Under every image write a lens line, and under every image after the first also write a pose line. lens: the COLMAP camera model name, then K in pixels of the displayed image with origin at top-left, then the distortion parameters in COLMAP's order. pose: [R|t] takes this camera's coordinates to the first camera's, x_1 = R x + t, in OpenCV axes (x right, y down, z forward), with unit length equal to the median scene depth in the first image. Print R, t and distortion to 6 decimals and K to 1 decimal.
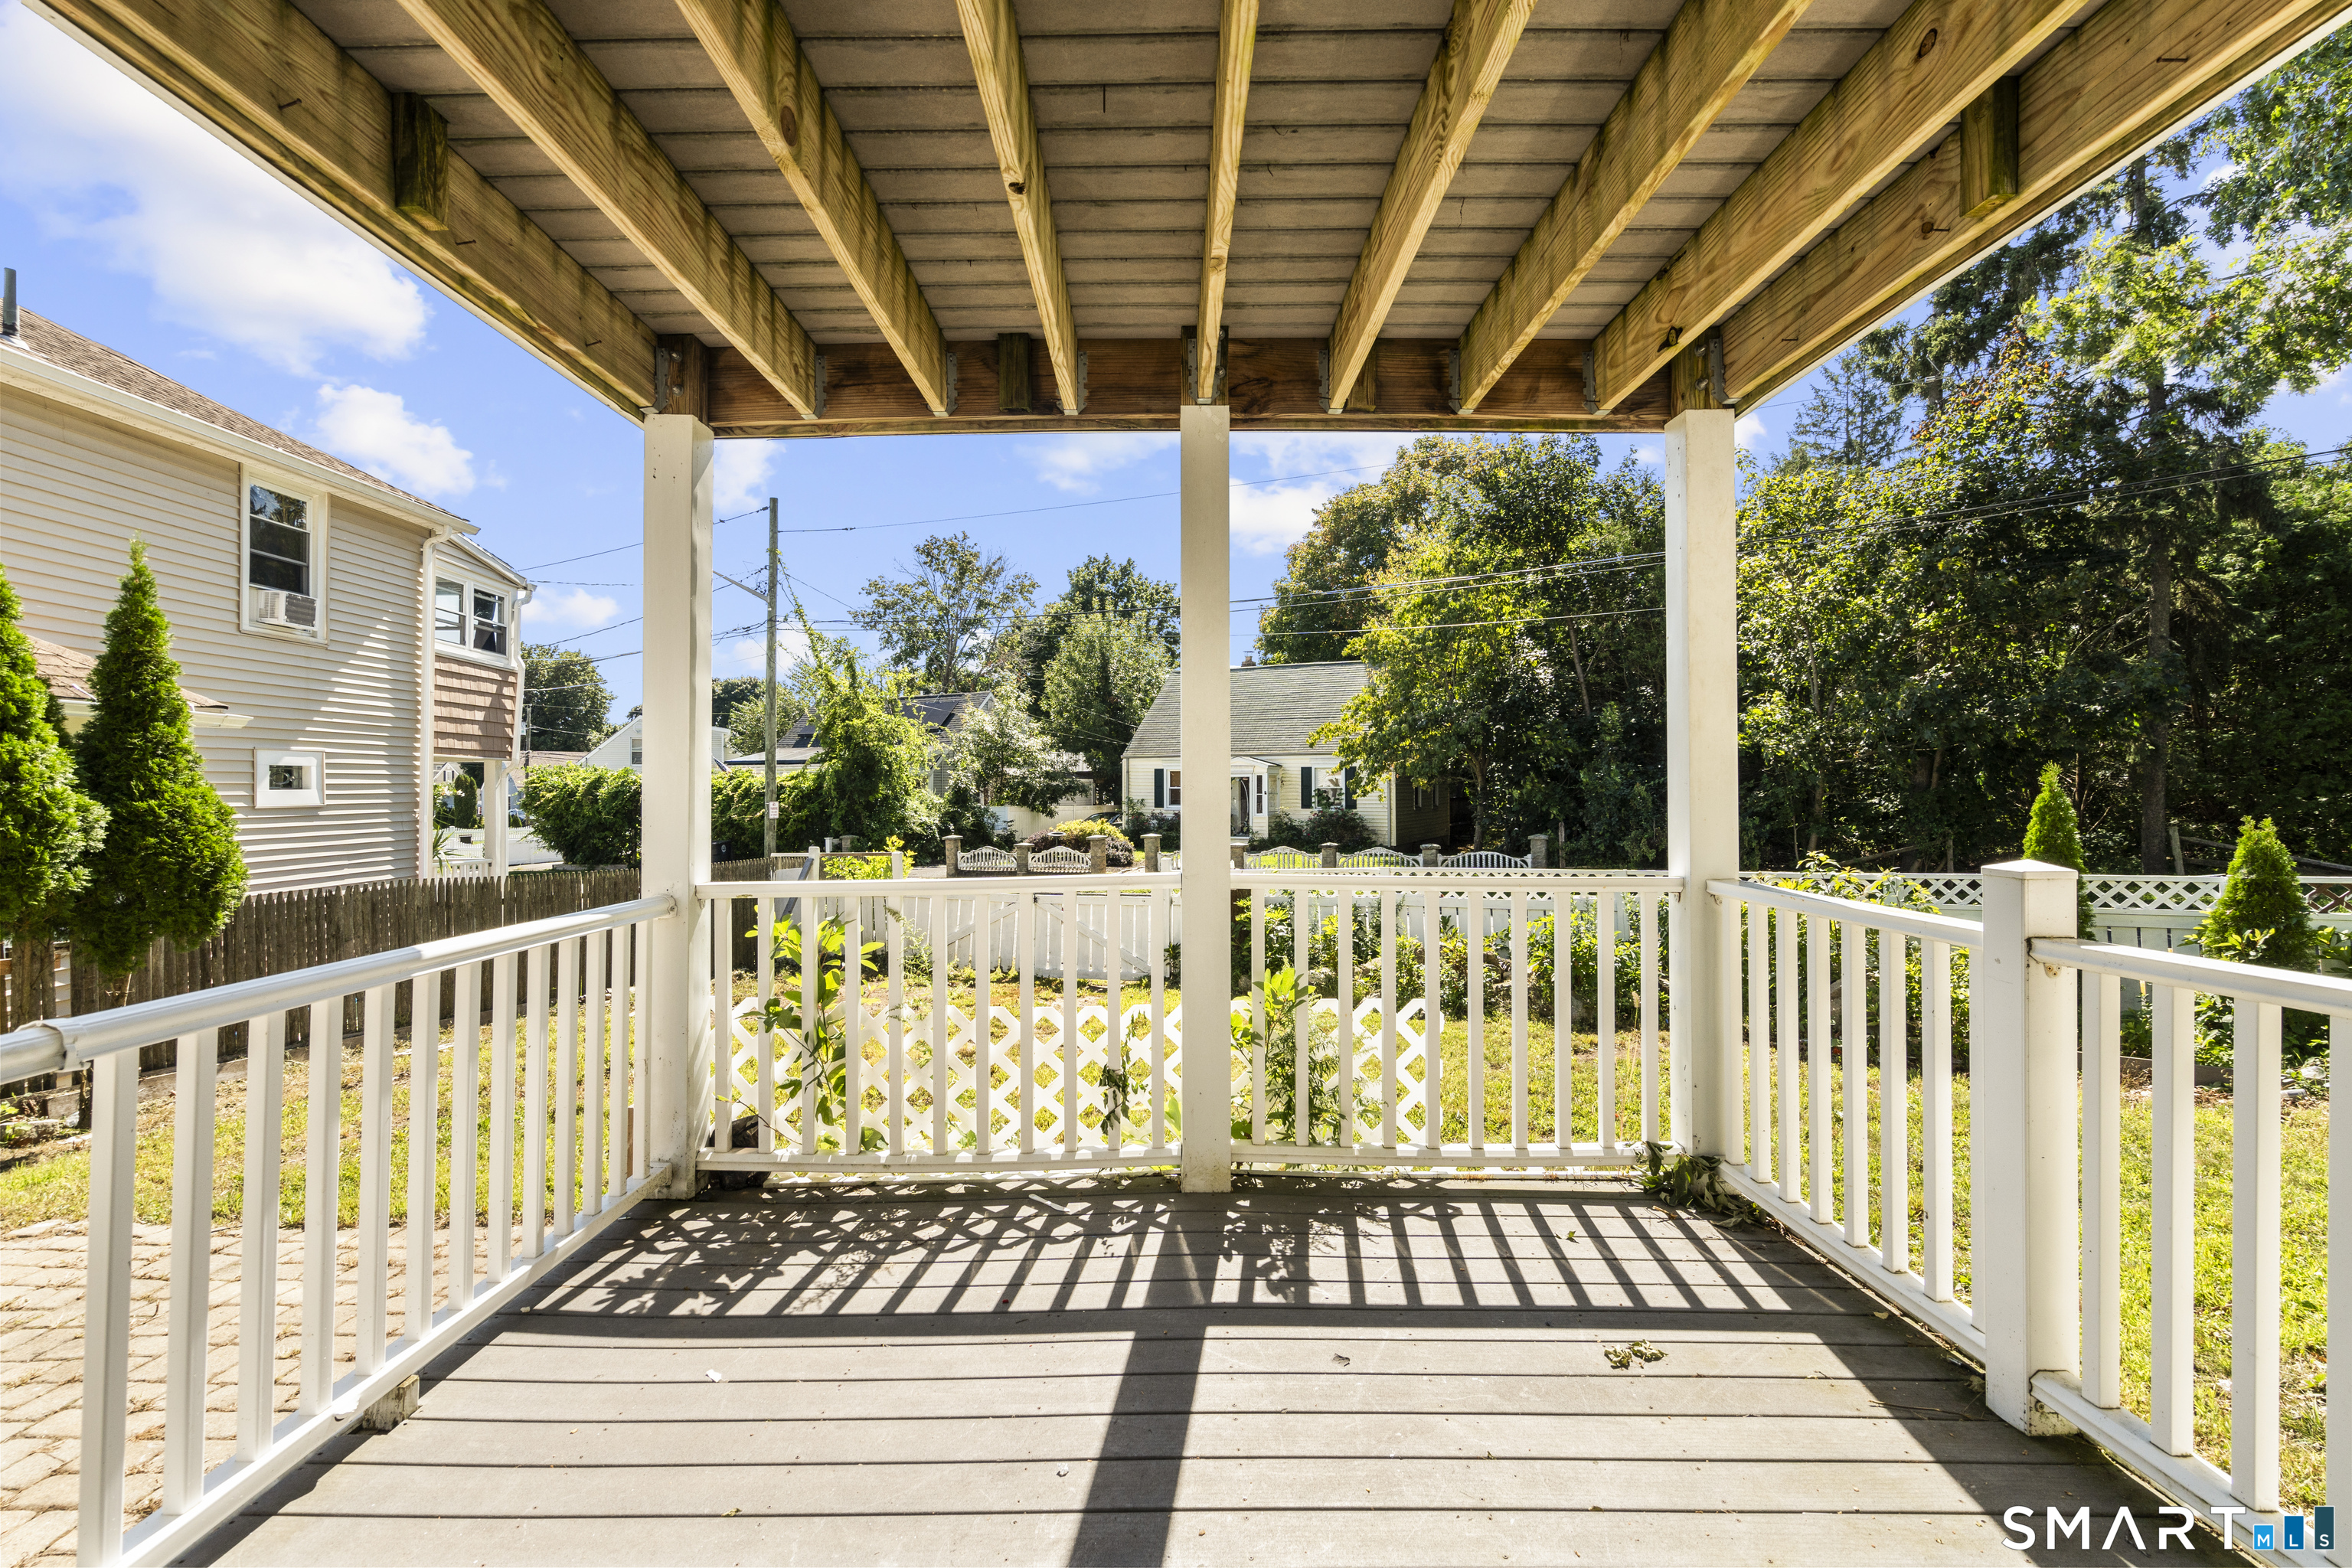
lens RADIAL K [[1050.1, 0, 1176.0], [0, 1050.1, 784.0], [0, 0, 1]] dist [-0.005071, 0.000825]
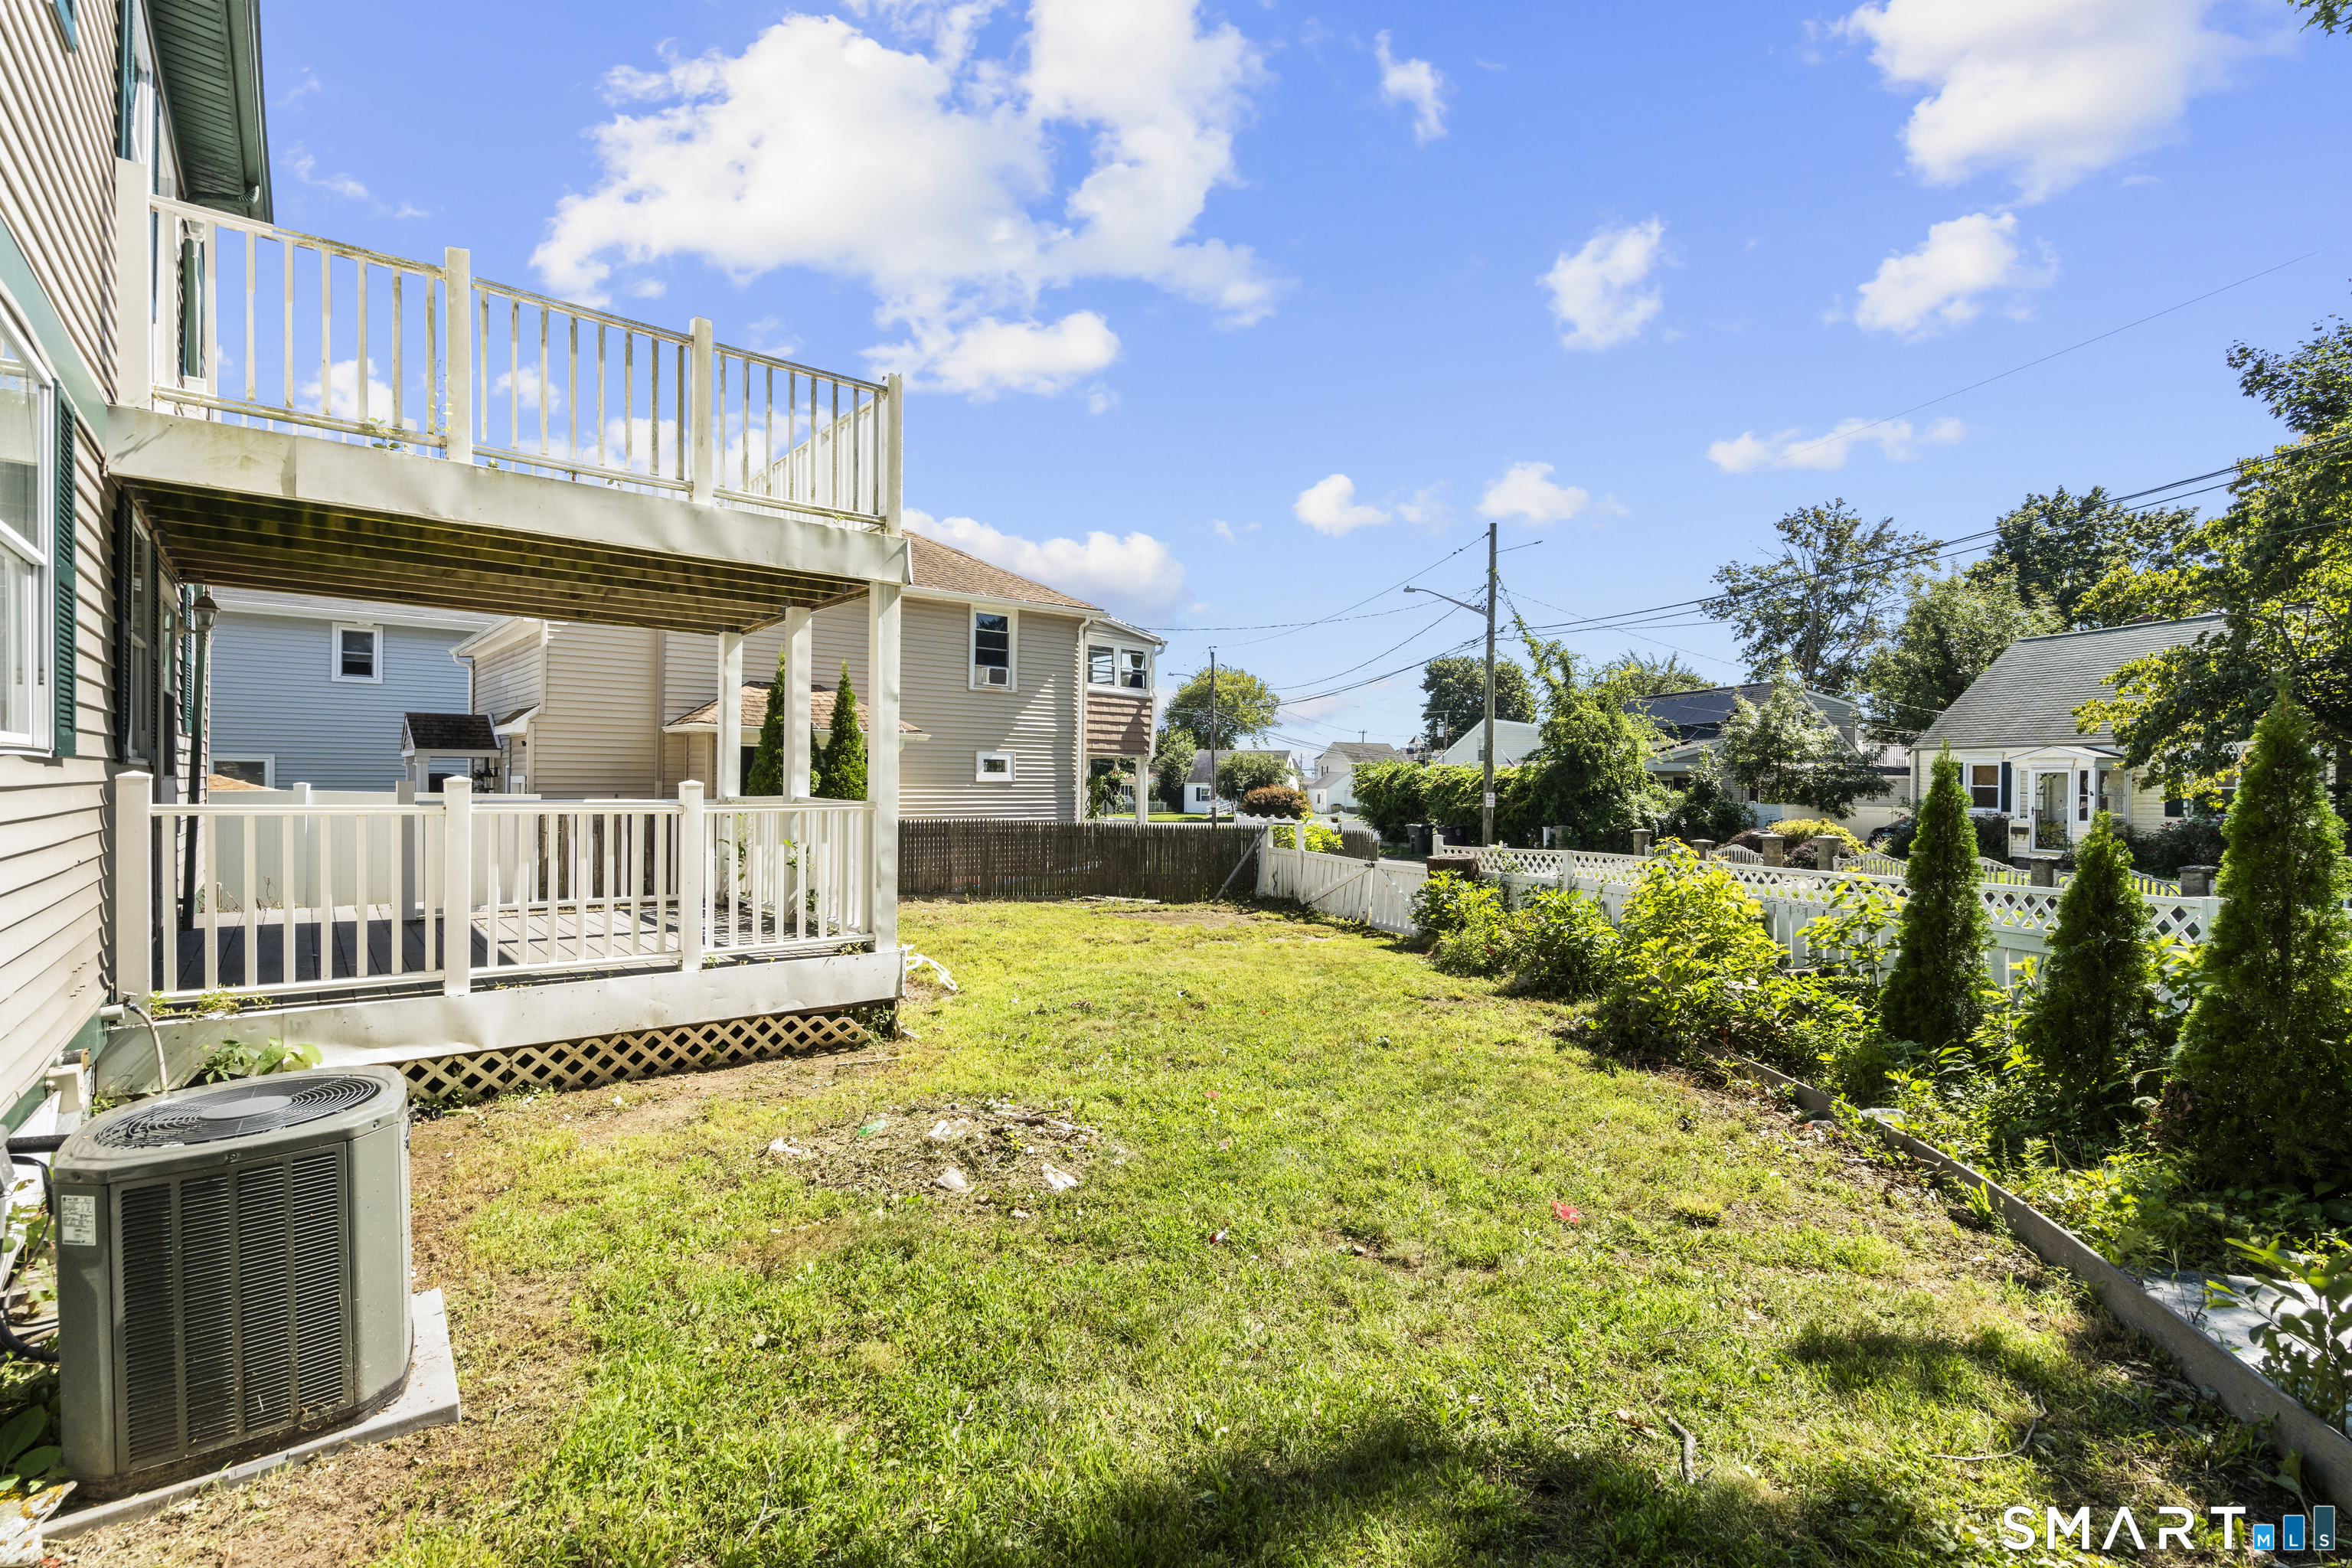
lens RADIAL K [[1050.1, 0, 1176.0], [0, 1050.1, 784.0], [0, 0, 1]] dist [-0.005071, 0.000825]
pose [[0.651663, 0.011517, -0.758421, 0.257130], [-0.010116, 0.999928, 0.006492, 0.003539], [0.758441, 0.003442, 0.651732, 0.006699]]
